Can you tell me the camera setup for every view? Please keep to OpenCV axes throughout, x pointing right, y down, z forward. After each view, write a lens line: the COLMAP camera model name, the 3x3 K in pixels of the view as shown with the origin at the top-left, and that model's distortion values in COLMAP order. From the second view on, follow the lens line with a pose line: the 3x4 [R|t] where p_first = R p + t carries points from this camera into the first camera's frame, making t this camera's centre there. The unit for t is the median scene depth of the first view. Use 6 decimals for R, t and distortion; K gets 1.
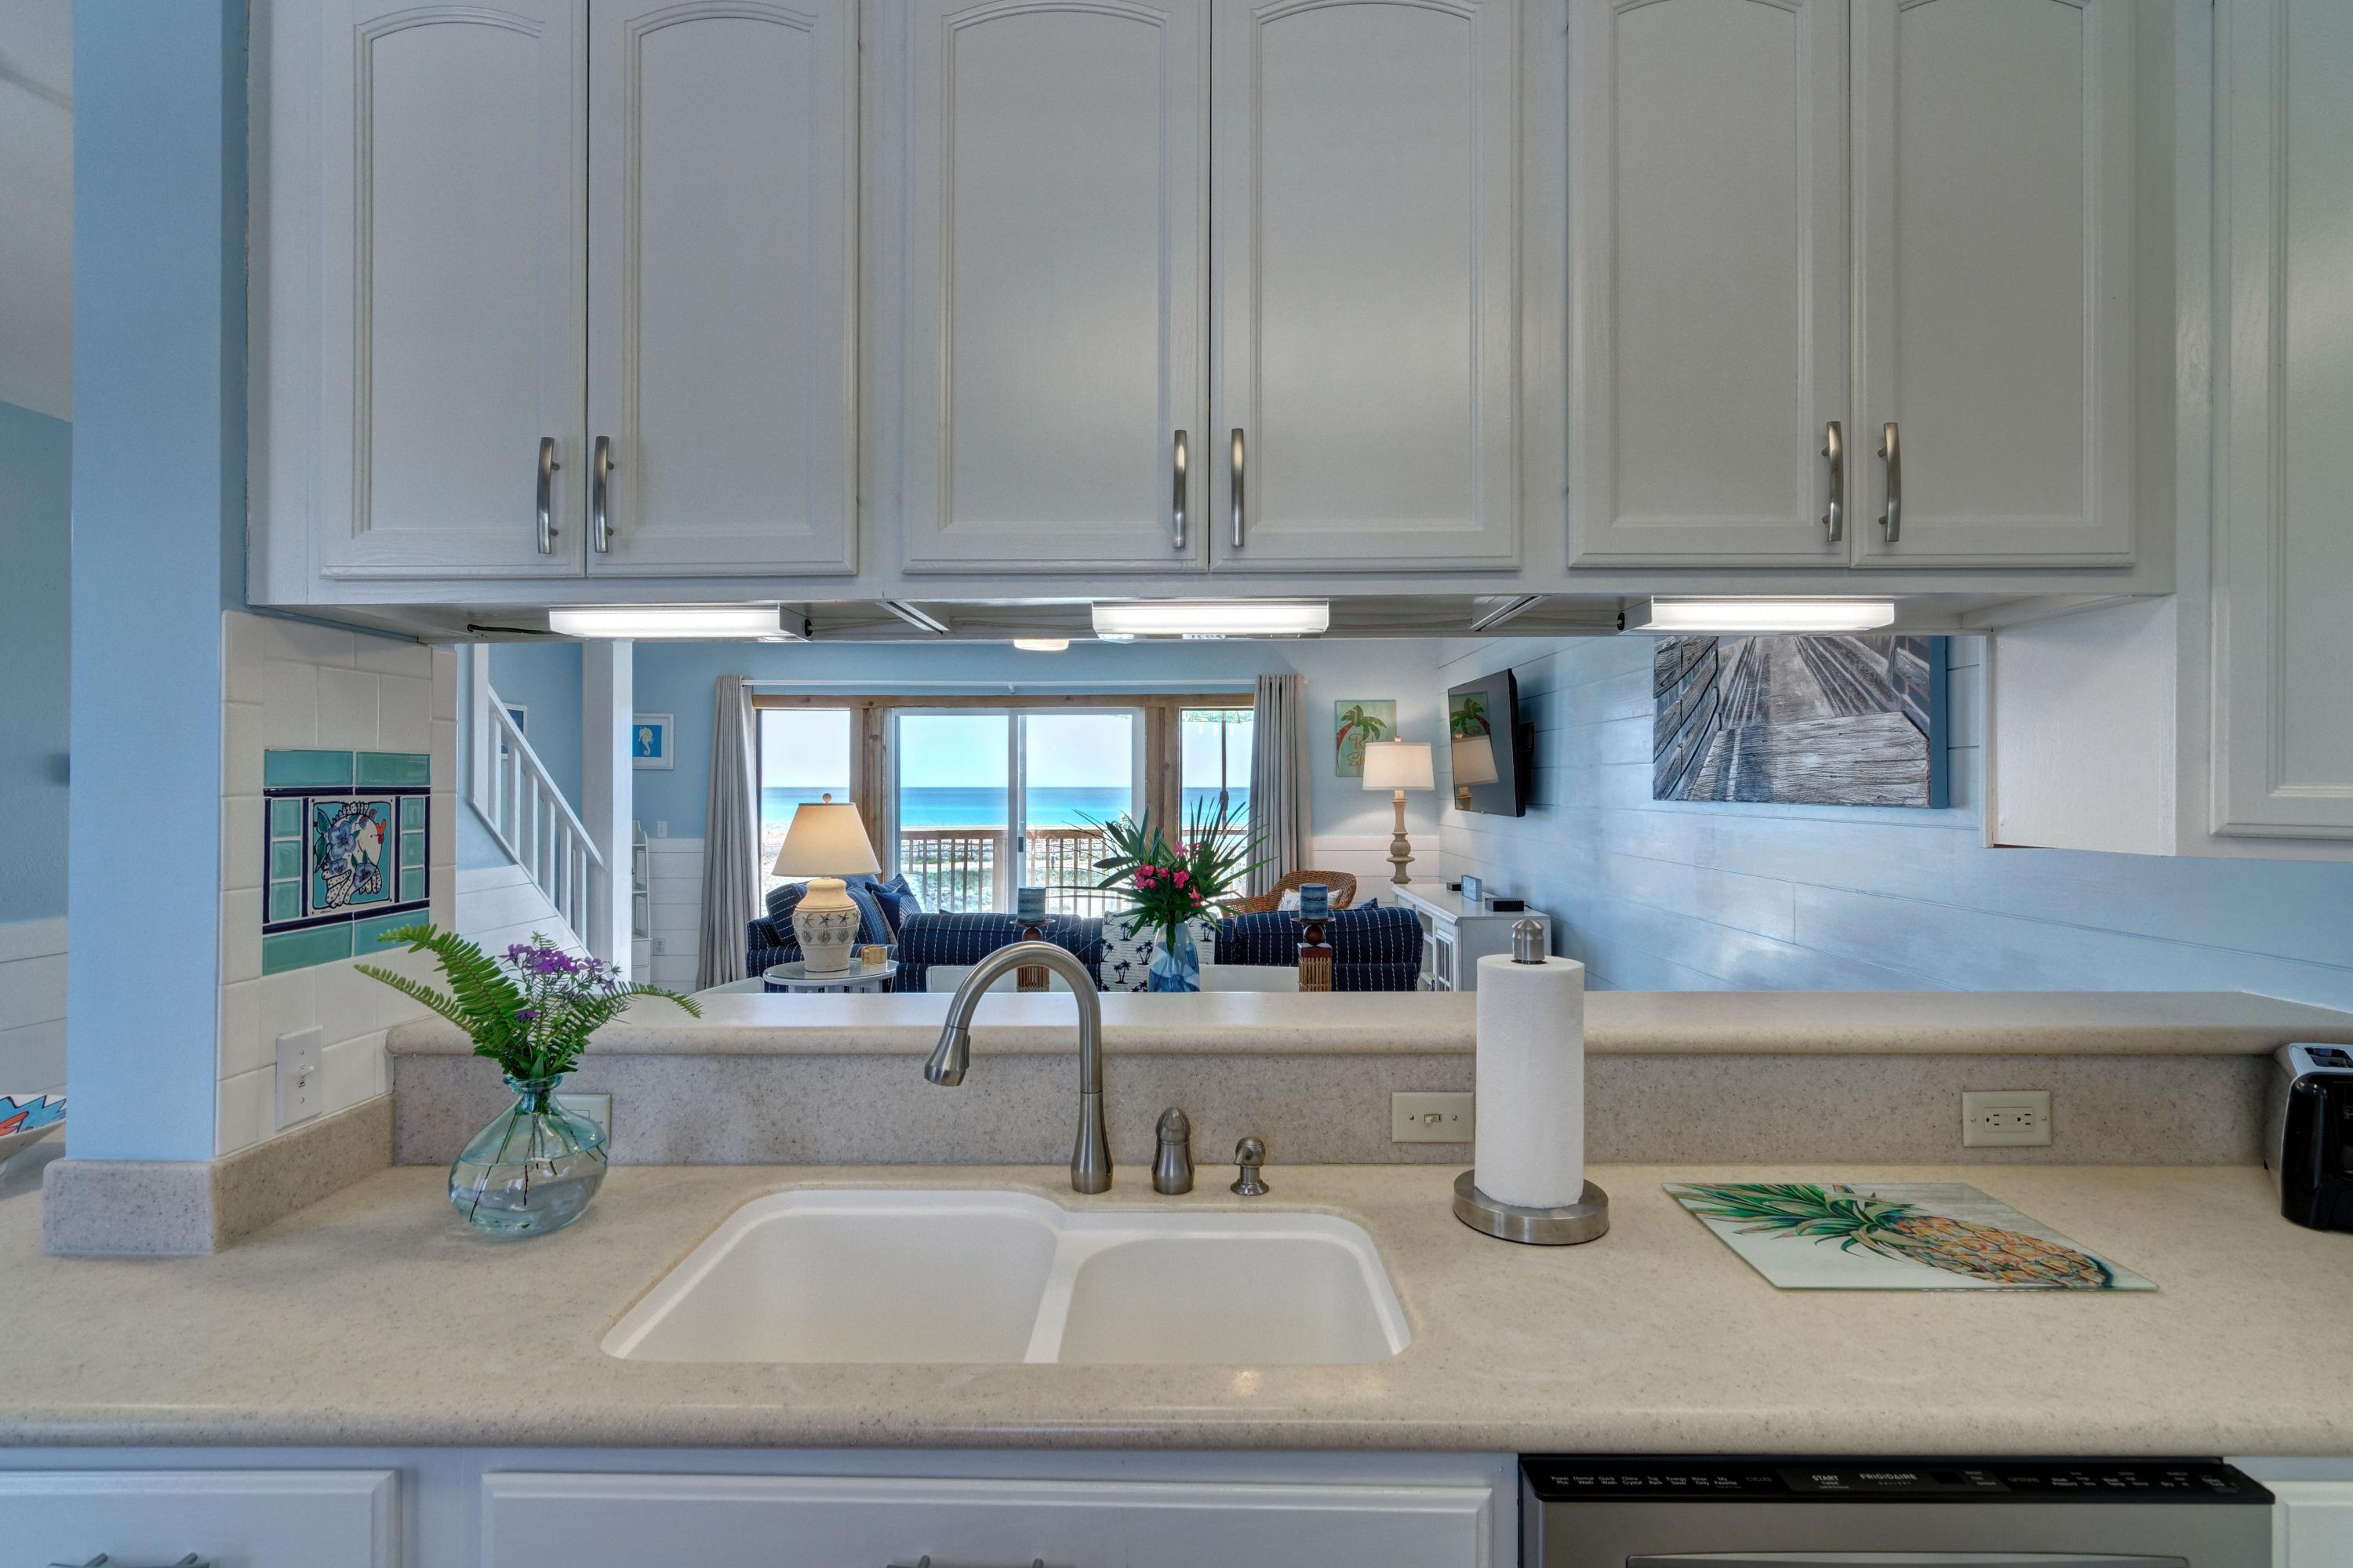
lens RADIAL K [[1109.6, 0, 1176.5], [0, 1109.6, 784.0], [0, 0, 1]] dist [-0.001801, -0.000390]
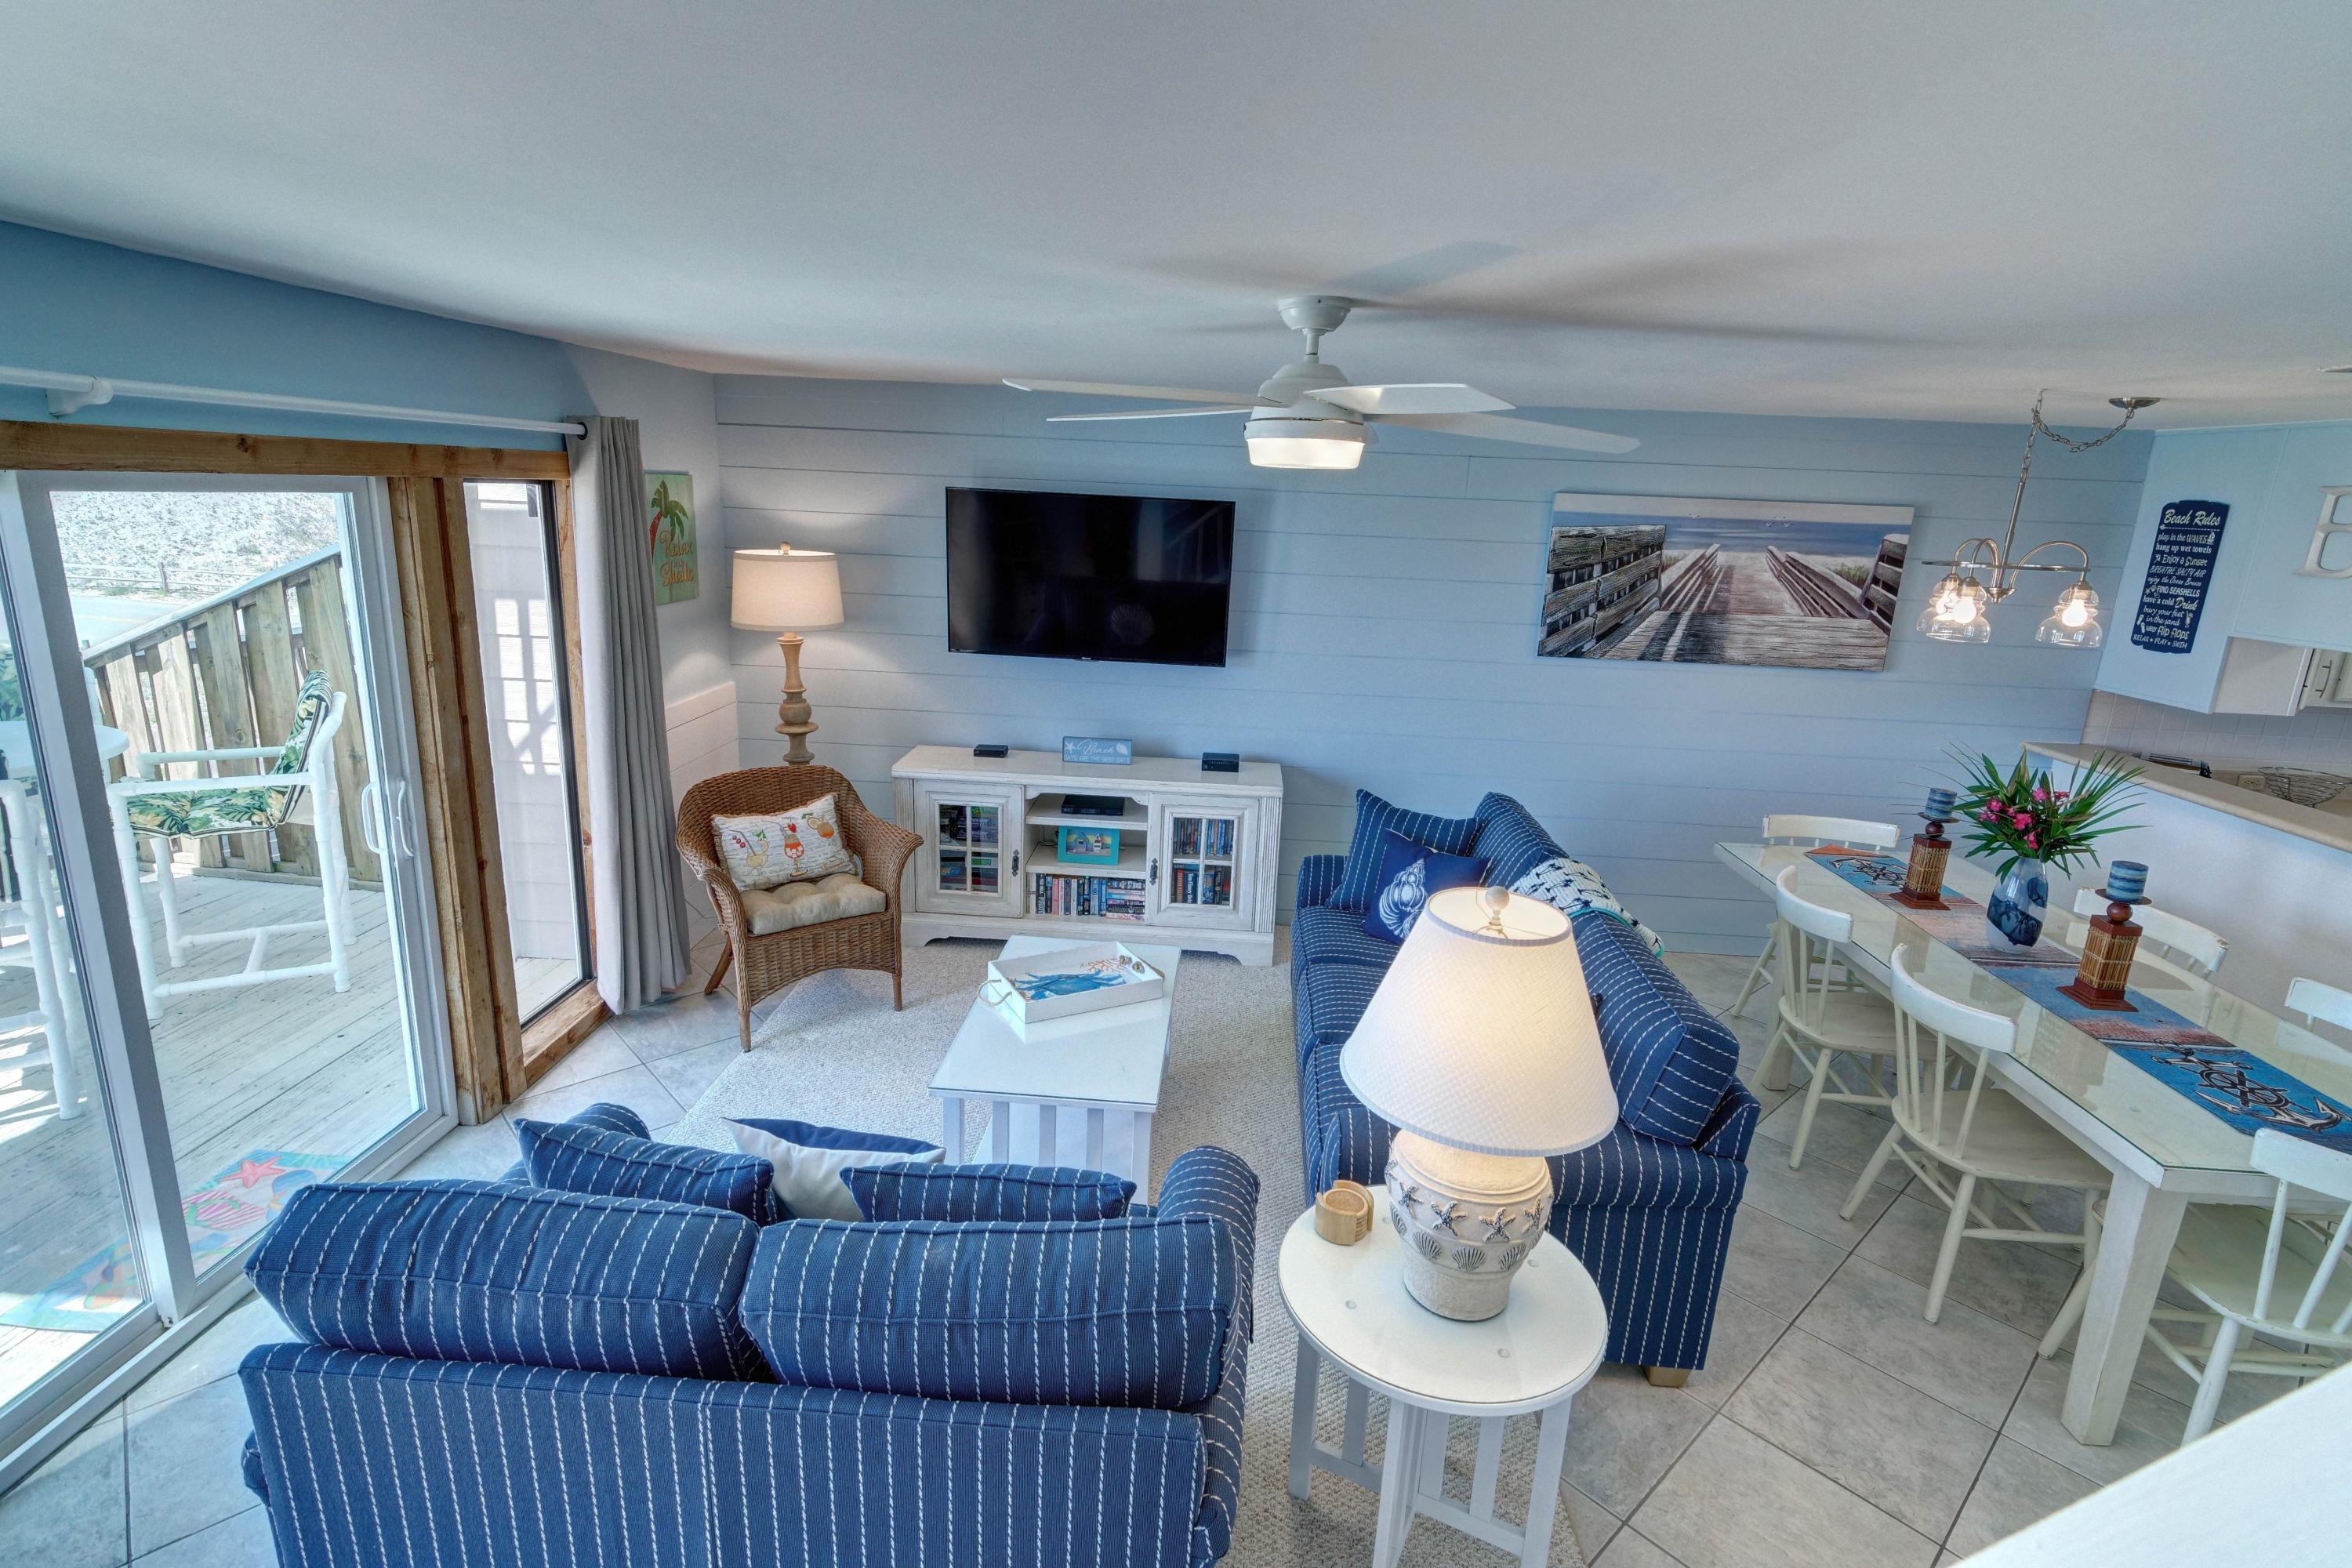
lens RADIAL K [[1109.1, 0, 1176.0], [0, 1109.1, 784.0], [0, 0, 1]] dist [-0.001801, -0.000390]
pose [[0.036460, -0.250101, 0.967533, -1.056070], [-0.041133, 0.966981, 0.251508, -0.184894], [-0.998488, -0.048967, 0.024969, 1.776265]]
